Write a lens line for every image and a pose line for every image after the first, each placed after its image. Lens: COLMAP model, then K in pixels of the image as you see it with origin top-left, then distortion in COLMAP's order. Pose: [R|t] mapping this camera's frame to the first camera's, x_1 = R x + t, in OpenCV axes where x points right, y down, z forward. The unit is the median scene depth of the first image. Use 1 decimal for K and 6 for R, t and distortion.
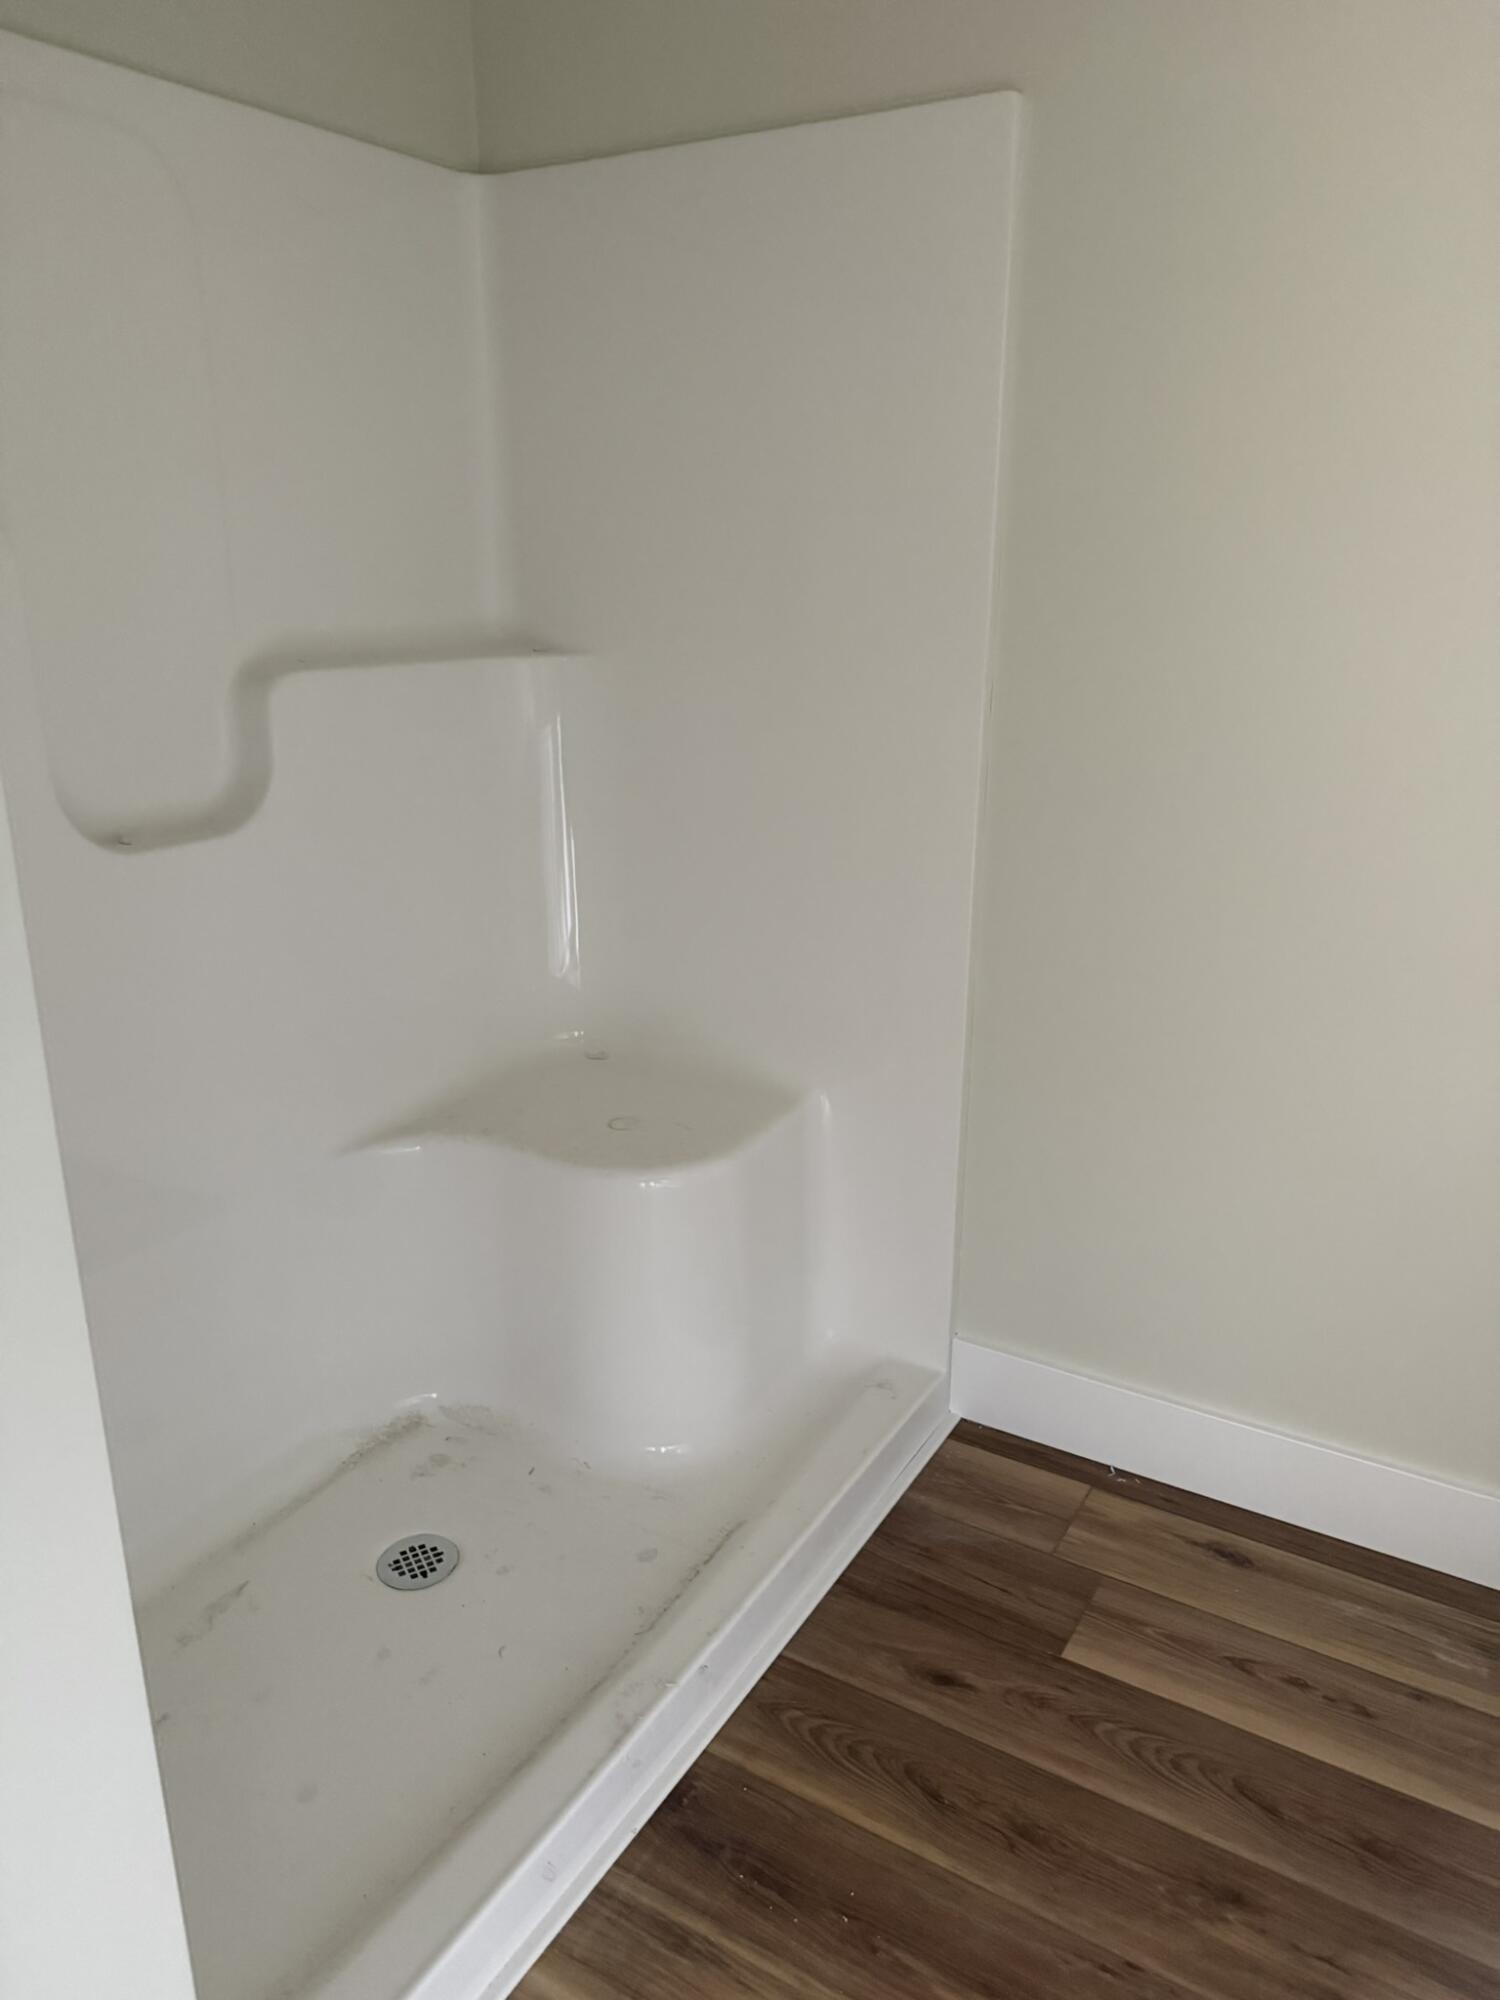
lens RADIAL K [[1408.5, 0, 744.9], [0, 1408.5, 1006.7], [0, 0, 1]] dist [0.017012, -0.031171]
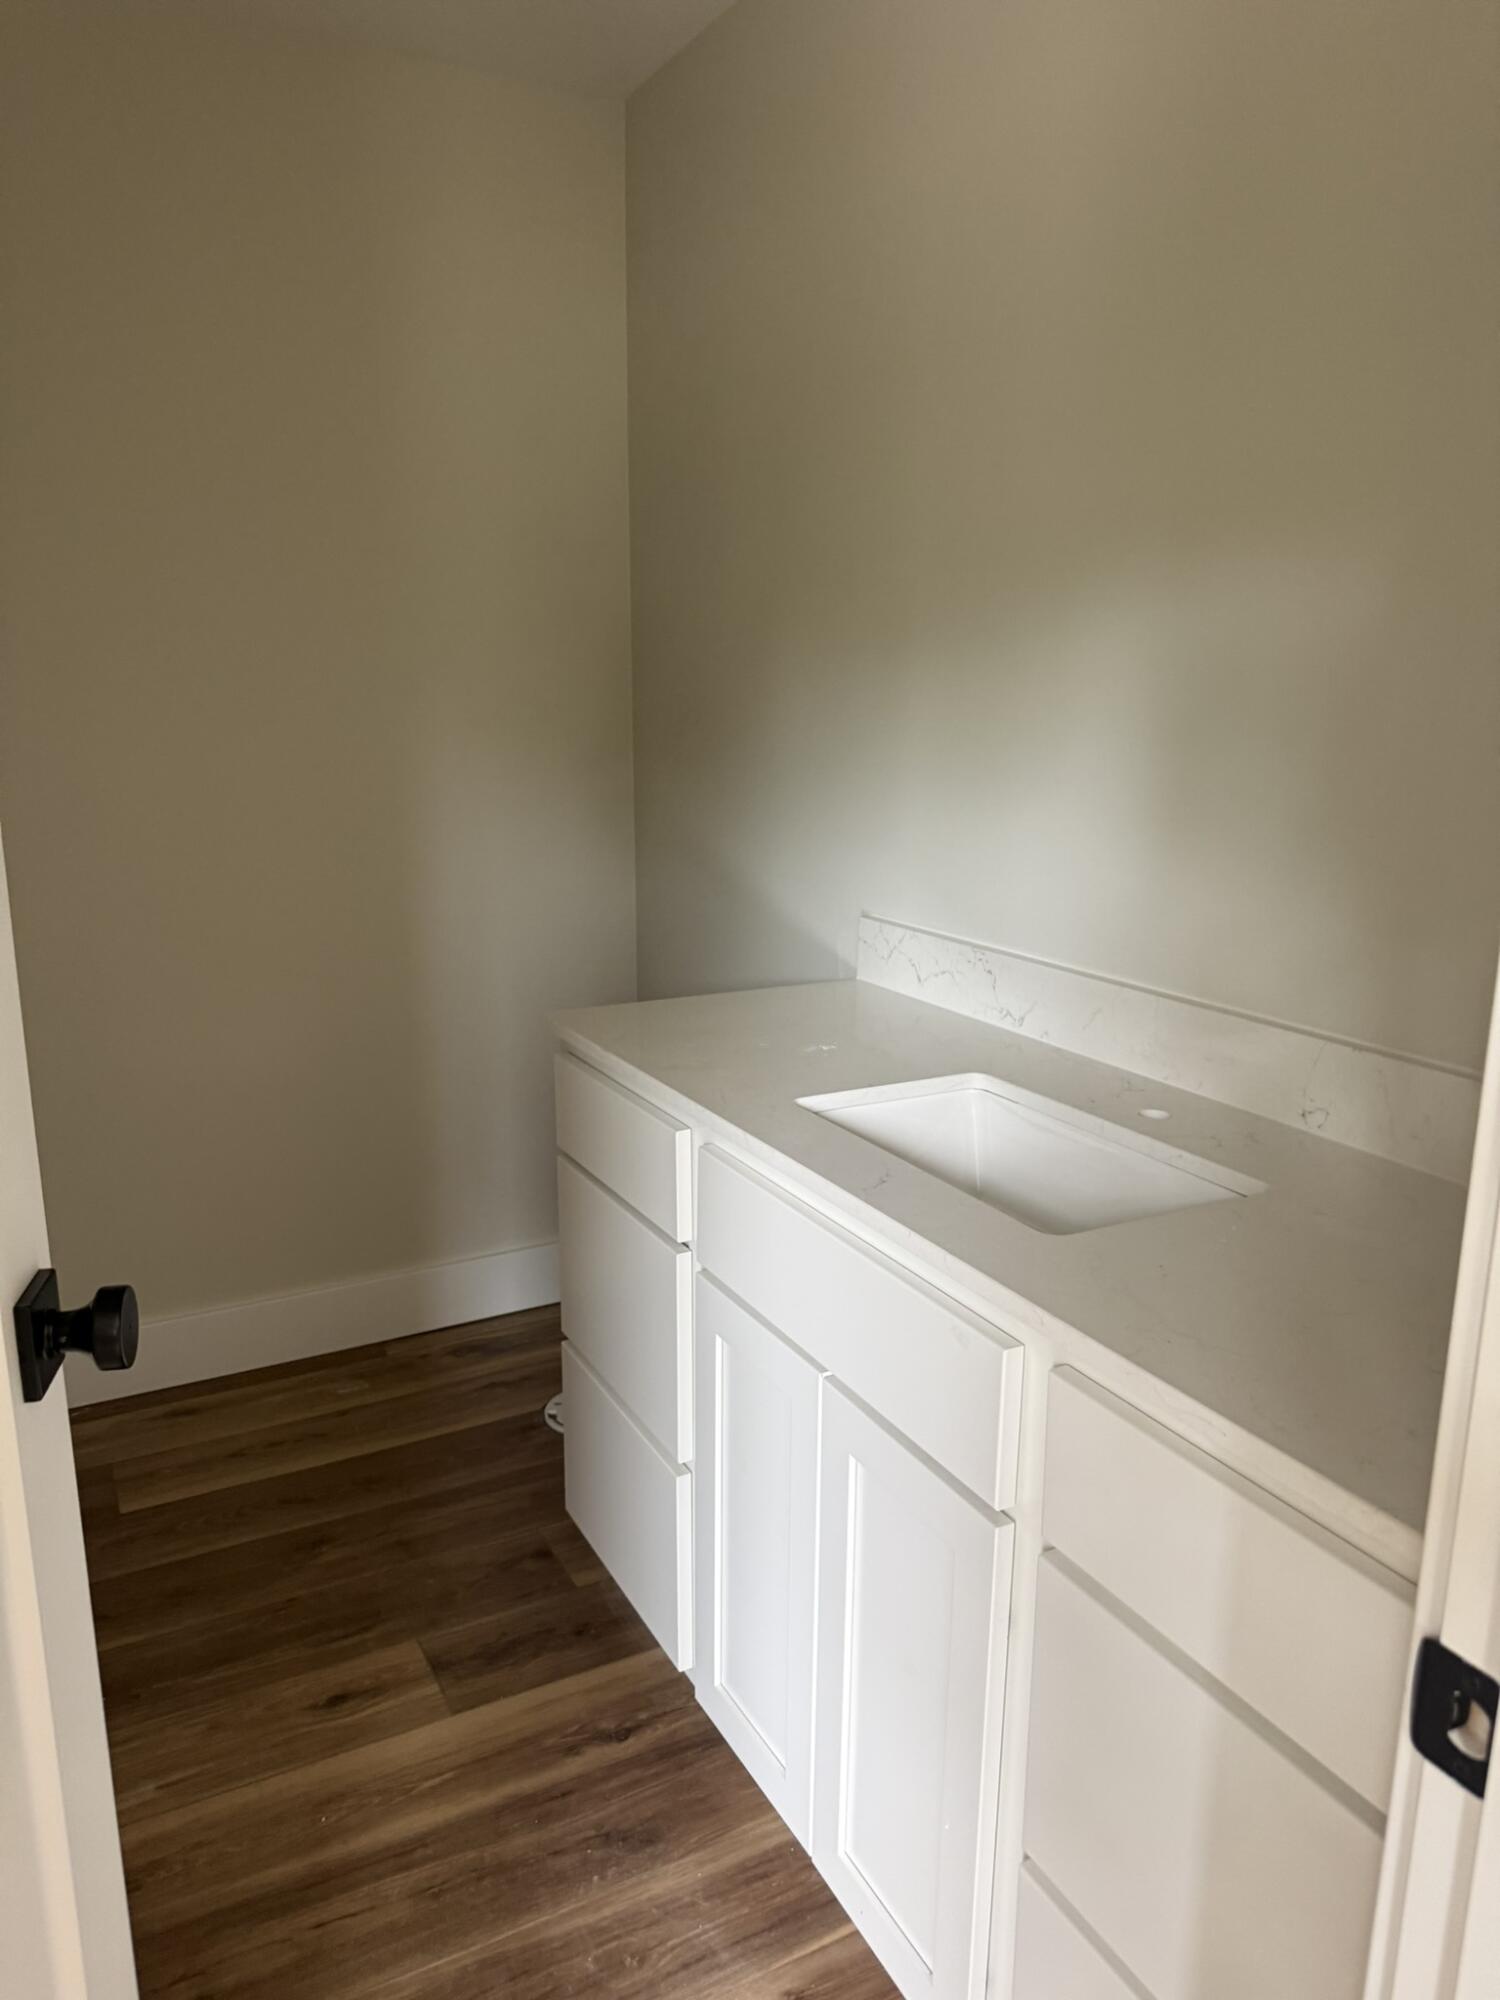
lens RADIAL K [[1408.5, 0, 746.5], [0, 1408.5, 1001.5], [0, 0, 1]] dist [0.017012, -0.031171]
pose [[0.508589, -0.200243, 0.837401, -0.467119], [0.267994, 0.961084, 0.067055, 0.076620], [-0.818240, 0.190315, 0.542461, -0.252775]]
